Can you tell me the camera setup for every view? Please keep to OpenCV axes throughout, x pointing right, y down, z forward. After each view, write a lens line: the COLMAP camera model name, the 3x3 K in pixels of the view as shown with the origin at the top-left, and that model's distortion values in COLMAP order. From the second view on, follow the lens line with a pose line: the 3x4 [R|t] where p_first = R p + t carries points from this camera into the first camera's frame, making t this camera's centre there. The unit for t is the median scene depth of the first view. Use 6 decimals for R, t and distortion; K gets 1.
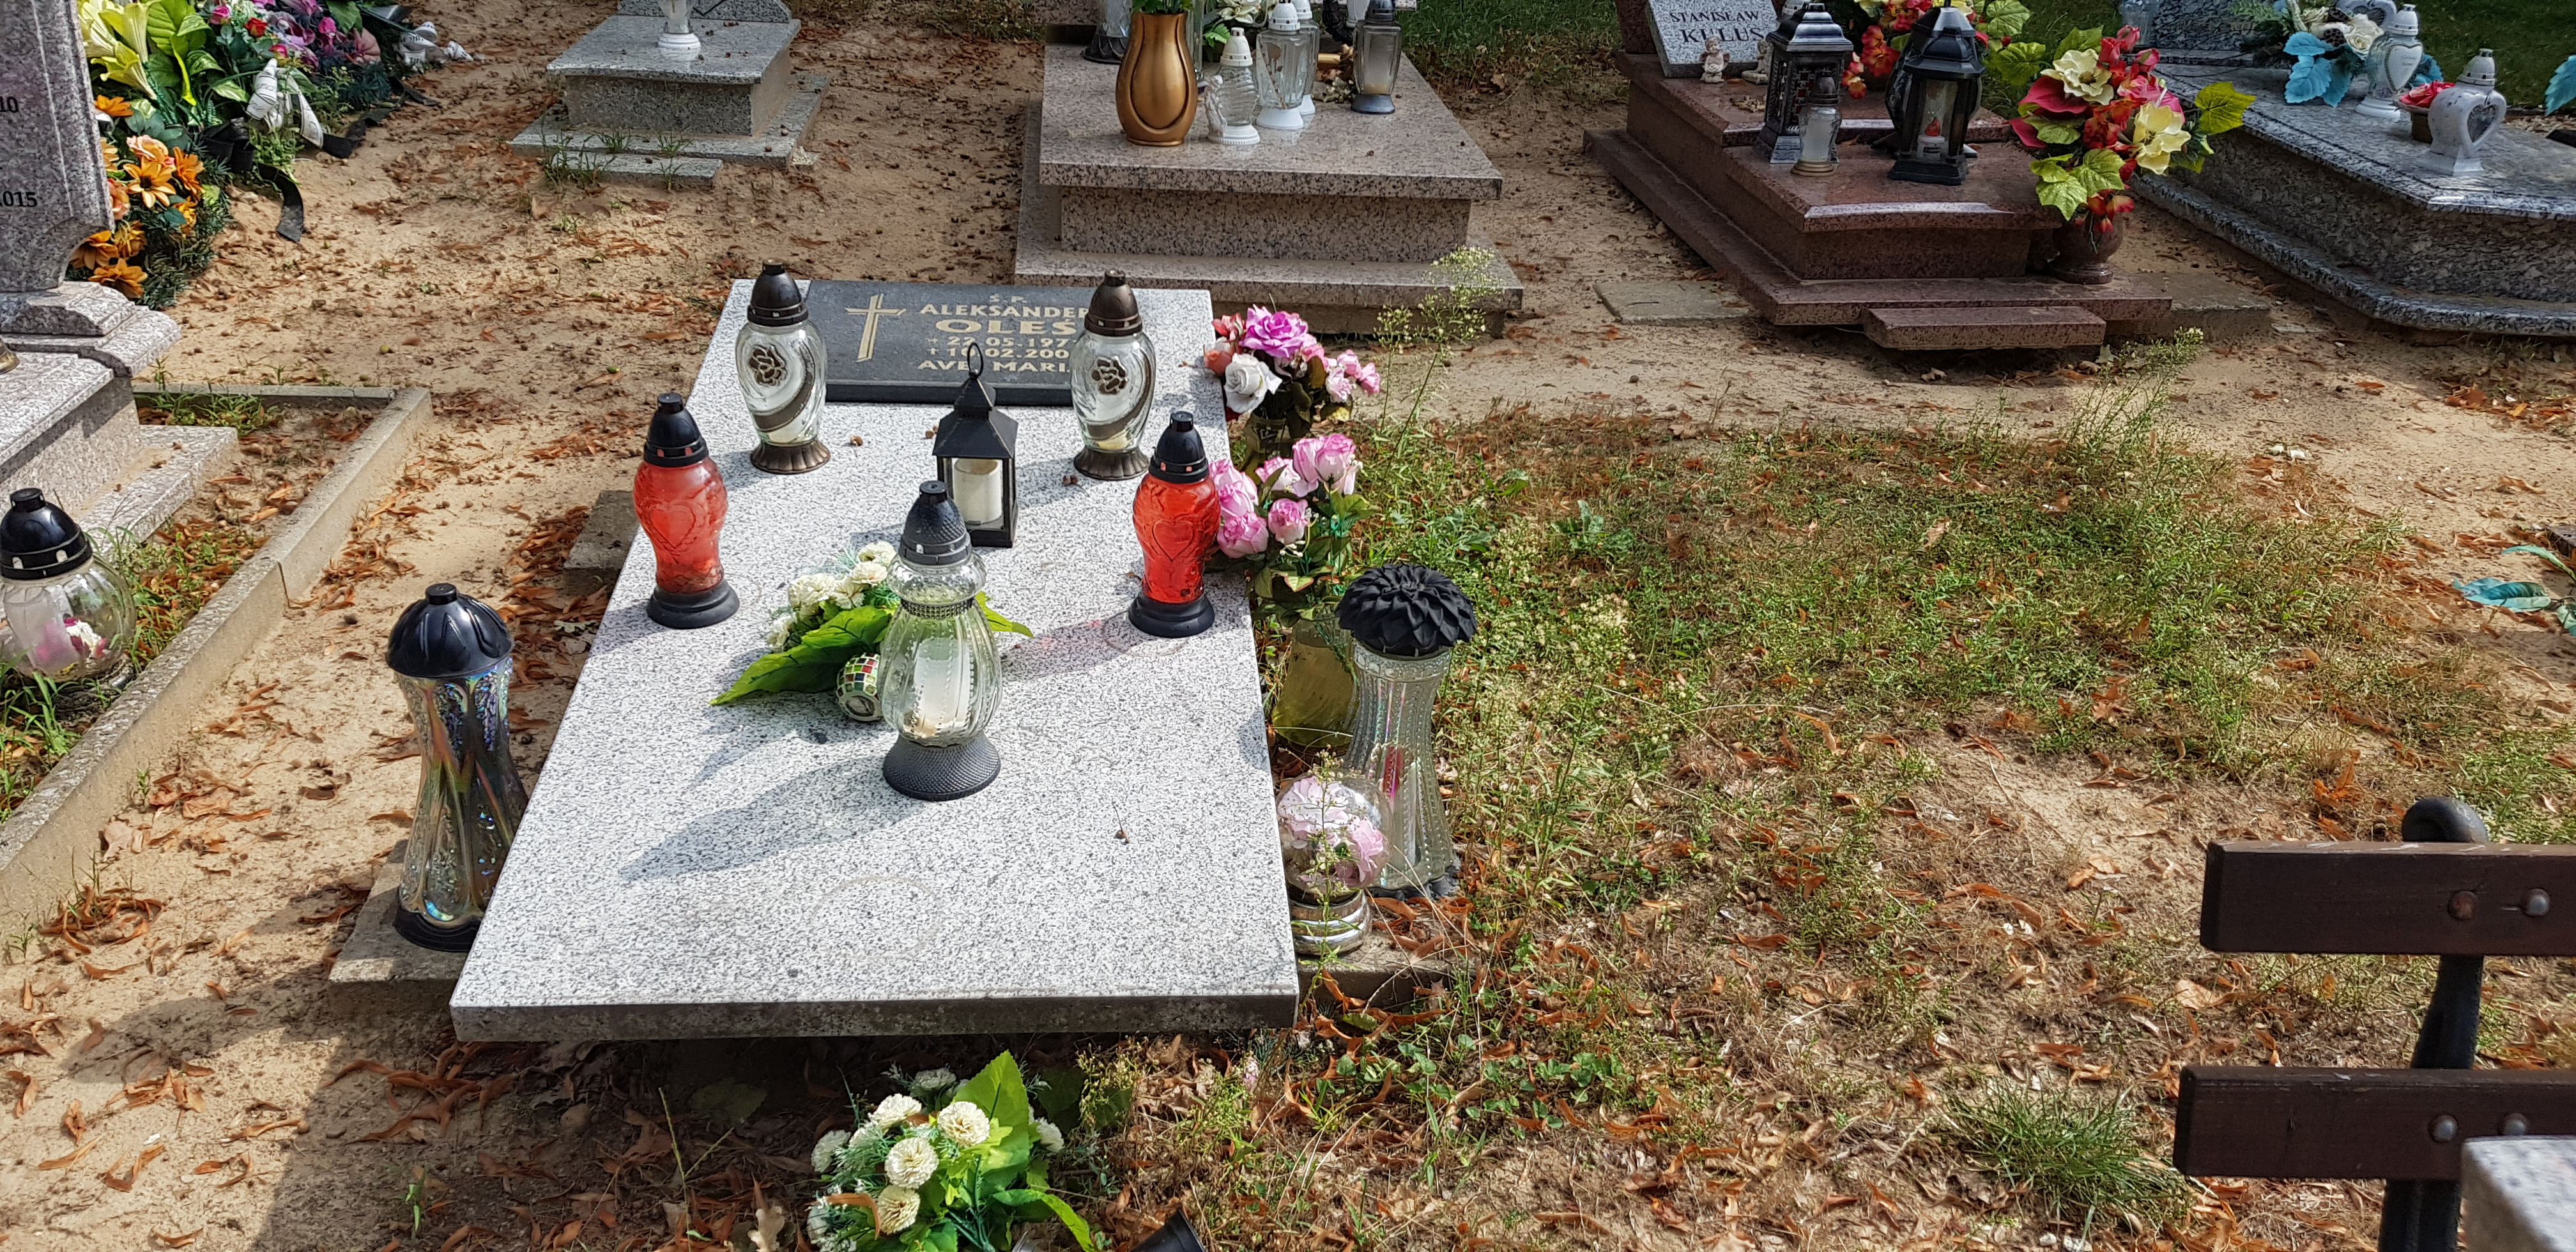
lens RADIAL K [[2003.7, 0, 1278.1], [0, 2003.7, 630.5], [0, 0, 1]] dist [0.097150, -0.184032]
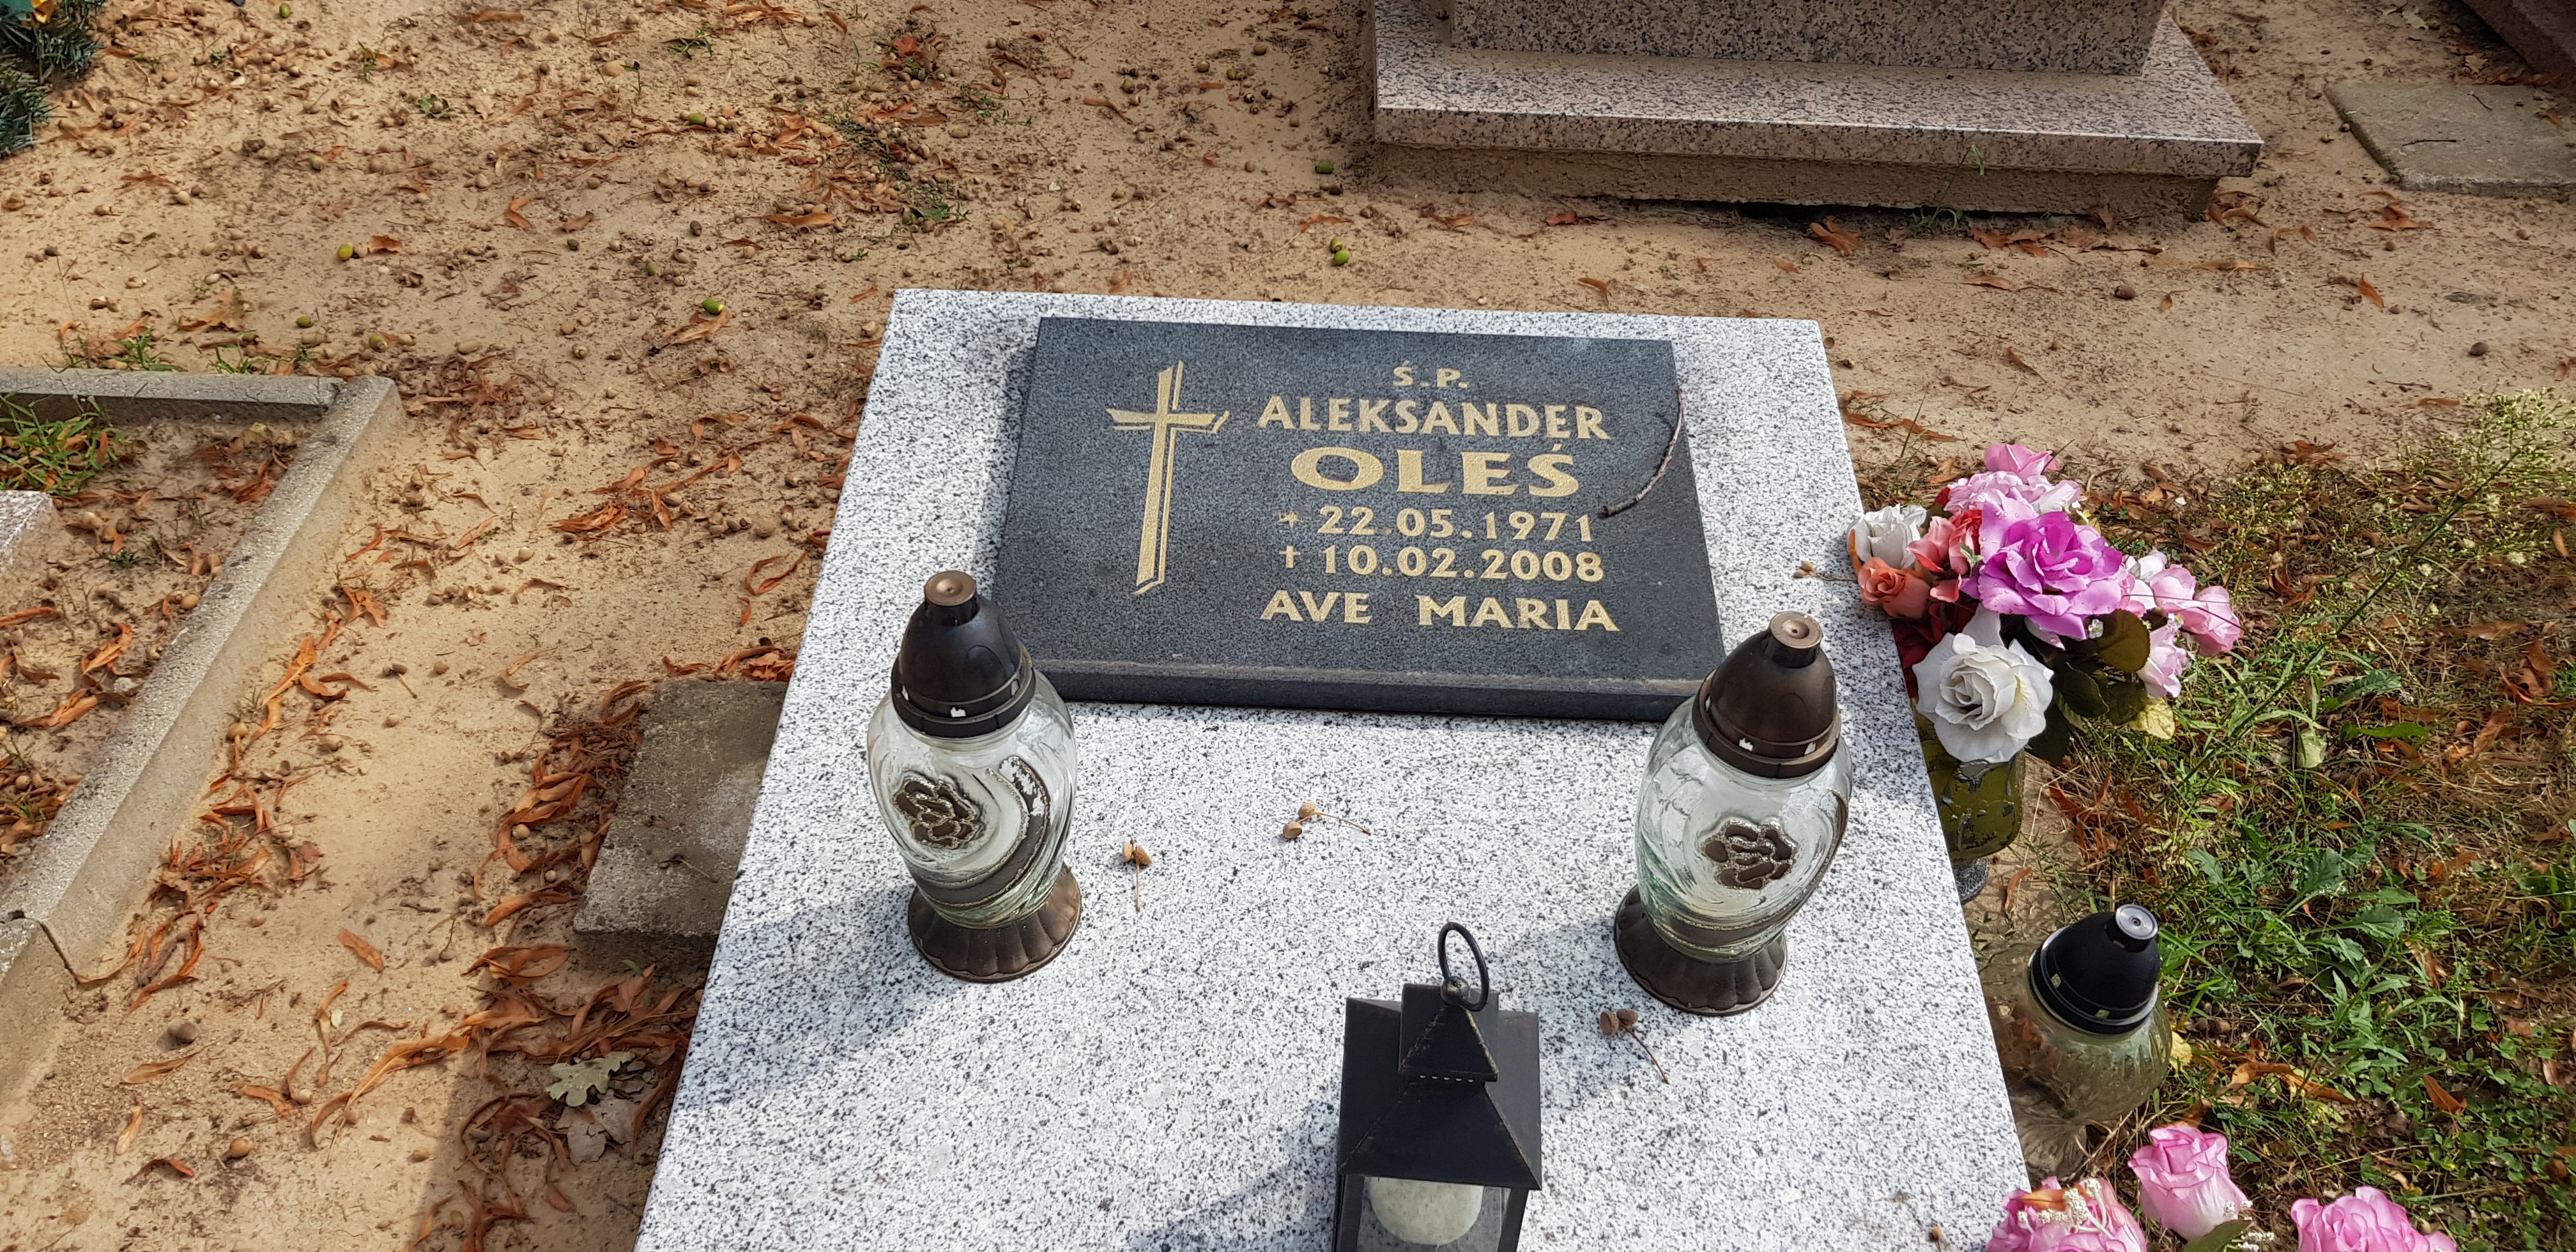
lens RADIAL K [[2013.8, 0, 1294.5], [0, 2013.8, 613.3], [0, 0, 1]] dist [0.087467, -0.155674]
pose [[0.993949, 0.055885, -0.094561, -0.088921], [-0.031471, 0.969695, 0.242285, -0.172564], [0.105235, -0.237843, 0.965586, 0.382255]]
